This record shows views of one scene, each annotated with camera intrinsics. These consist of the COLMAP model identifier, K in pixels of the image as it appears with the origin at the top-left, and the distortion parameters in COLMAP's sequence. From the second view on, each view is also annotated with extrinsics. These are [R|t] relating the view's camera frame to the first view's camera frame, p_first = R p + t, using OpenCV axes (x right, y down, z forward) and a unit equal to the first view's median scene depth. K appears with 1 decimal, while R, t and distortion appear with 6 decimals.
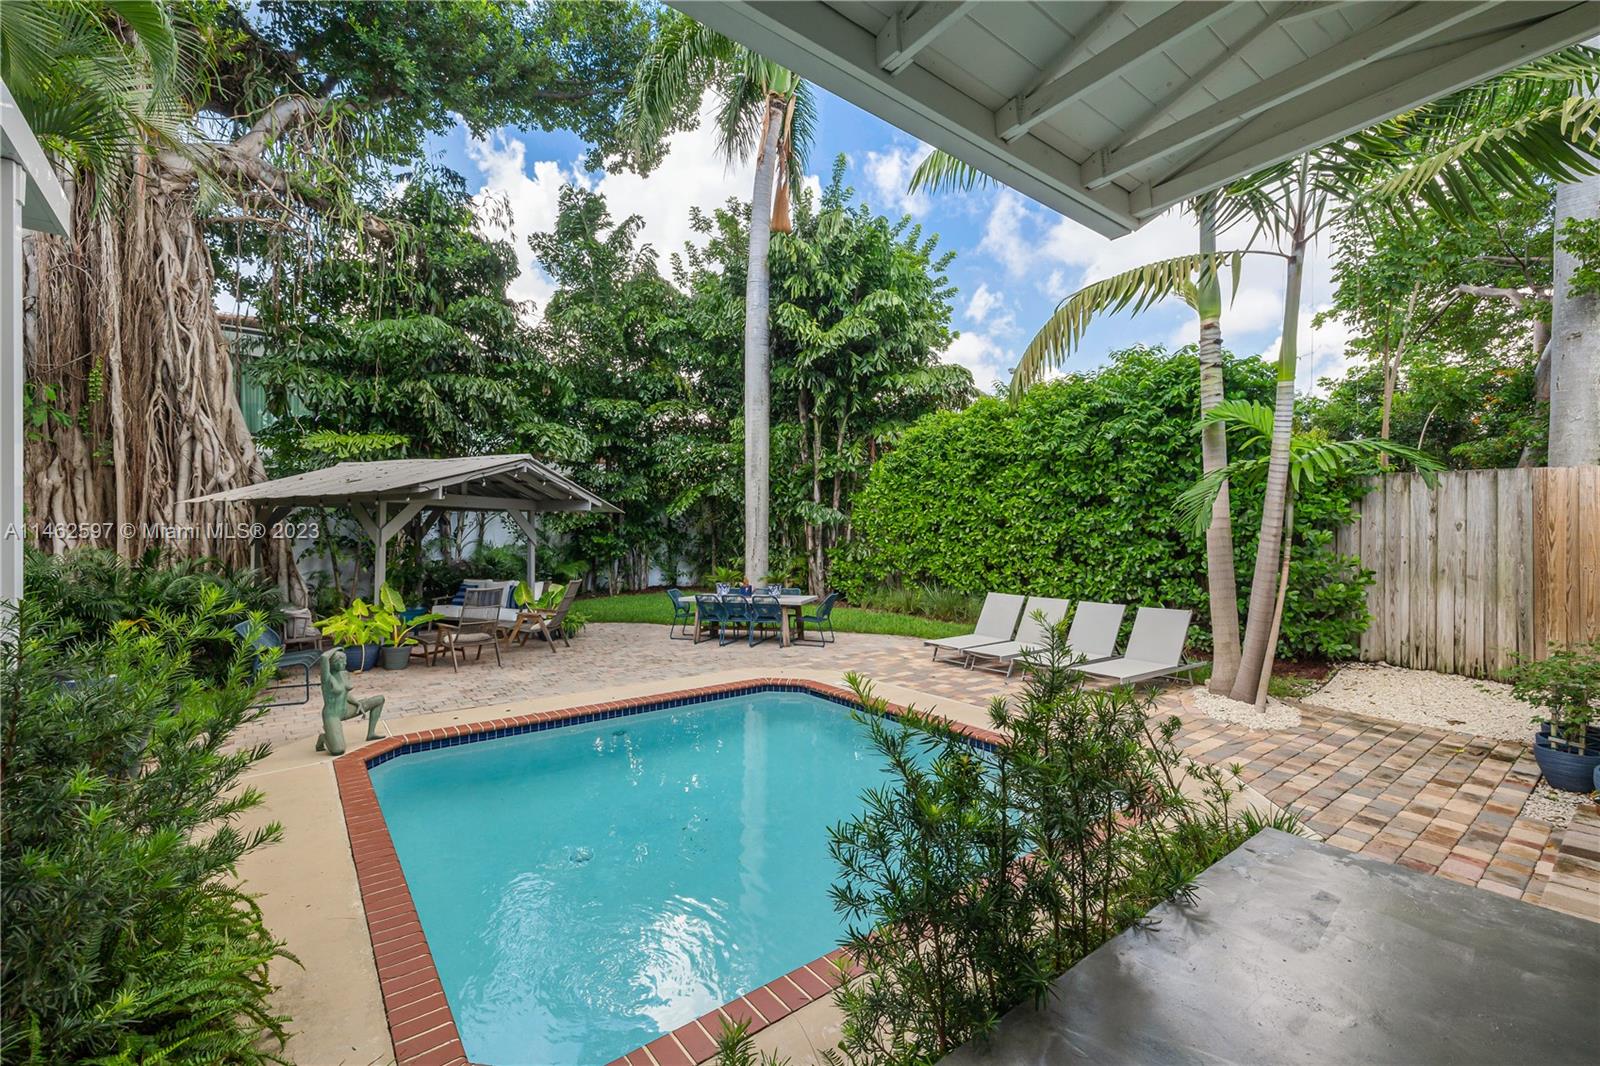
lens RADIAL K [[677.9, 0, 805.6], [0, 677.9, 531.8], [0, 0, 1]] dist [0.007314, -0.001344]
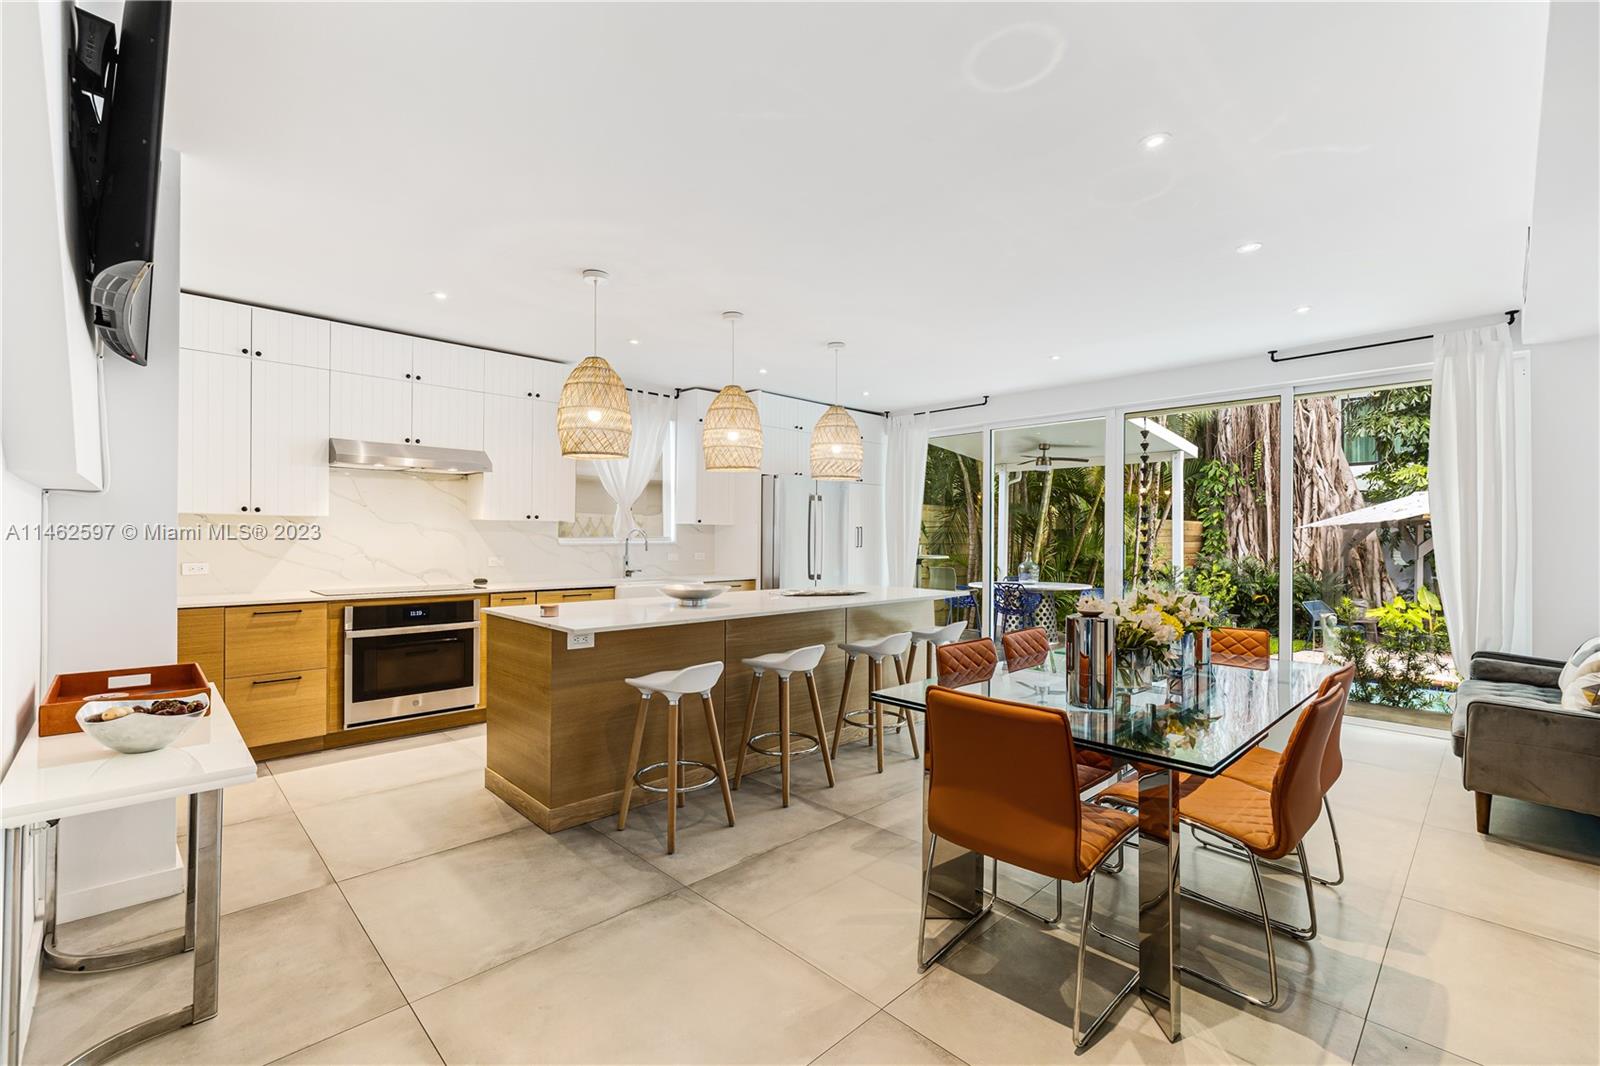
lens RADIAL K [[677.9, 0, 806.6], [0, 677.9, 533.3], [0, 0, 1]] dist [0.007314, -0.001344]
pose [[0.124741, -0.010197, -0.992137, 0.404493], [-0.004060, 0.999934, -0.010788, -0.006710], [0.992181, 0.005374, 0.124692, -0.260109]]
